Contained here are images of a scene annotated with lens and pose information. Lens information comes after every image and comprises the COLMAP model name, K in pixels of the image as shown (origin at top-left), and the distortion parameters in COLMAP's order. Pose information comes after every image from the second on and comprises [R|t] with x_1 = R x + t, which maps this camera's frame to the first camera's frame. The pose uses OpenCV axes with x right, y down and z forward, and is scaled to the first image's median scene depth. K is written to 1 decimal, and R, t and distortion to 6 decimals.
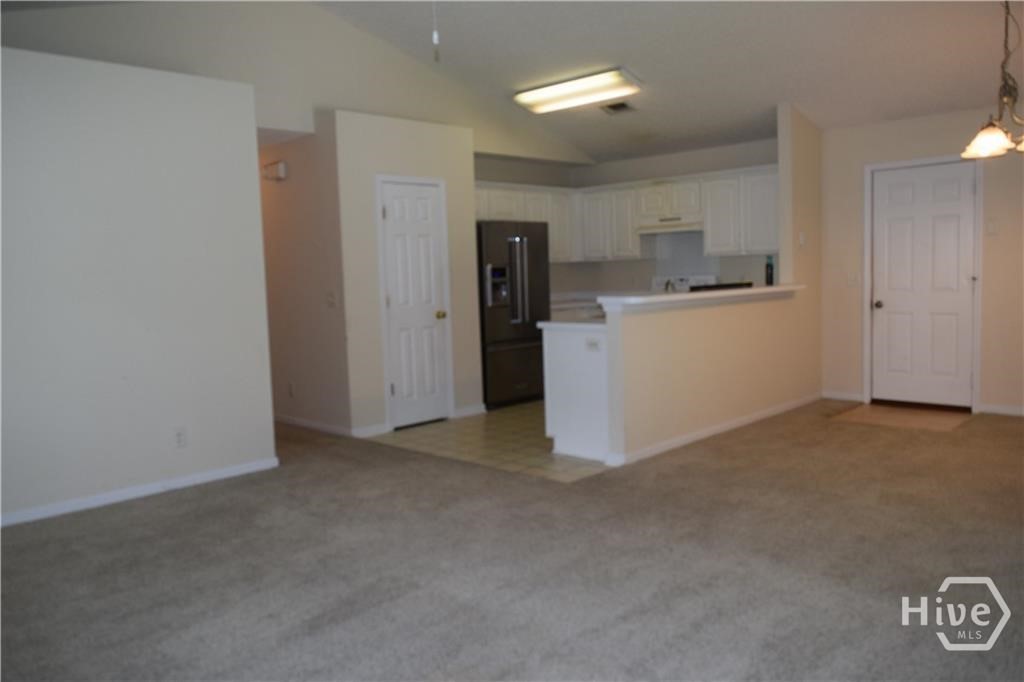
lens RADIAL K [[799.8, 0, 512.0], [0, 799.8, 341.0], [0, 0, 1]] dist [-0.011658, -0.004751]
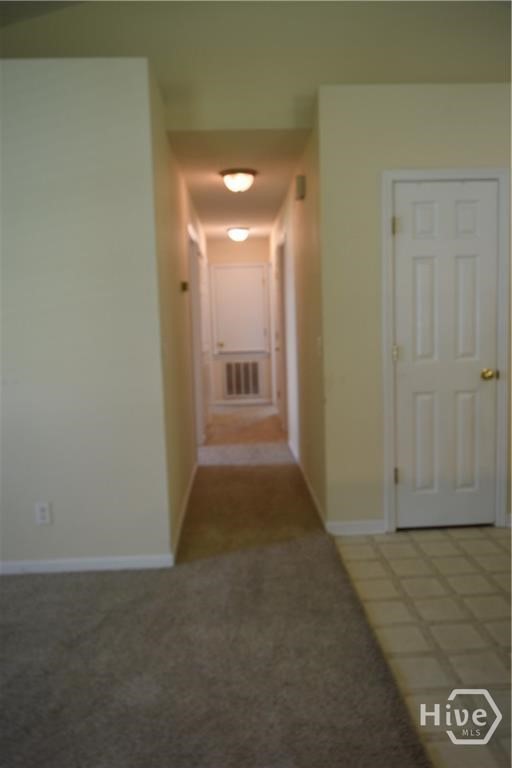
lens RADIAL K [[599.9, 0, 256.0], [0, 599.9, 384.0], [0, 0, 1]] dist [-0.011658, -0.004751]
pose [[0.723356, 0.084639, -0.685268, 0.111732], [-0.053510, 0.996345, 0.066576, -0.046535], [0.688399, -0.011490, 0.725241, 0.486491]]
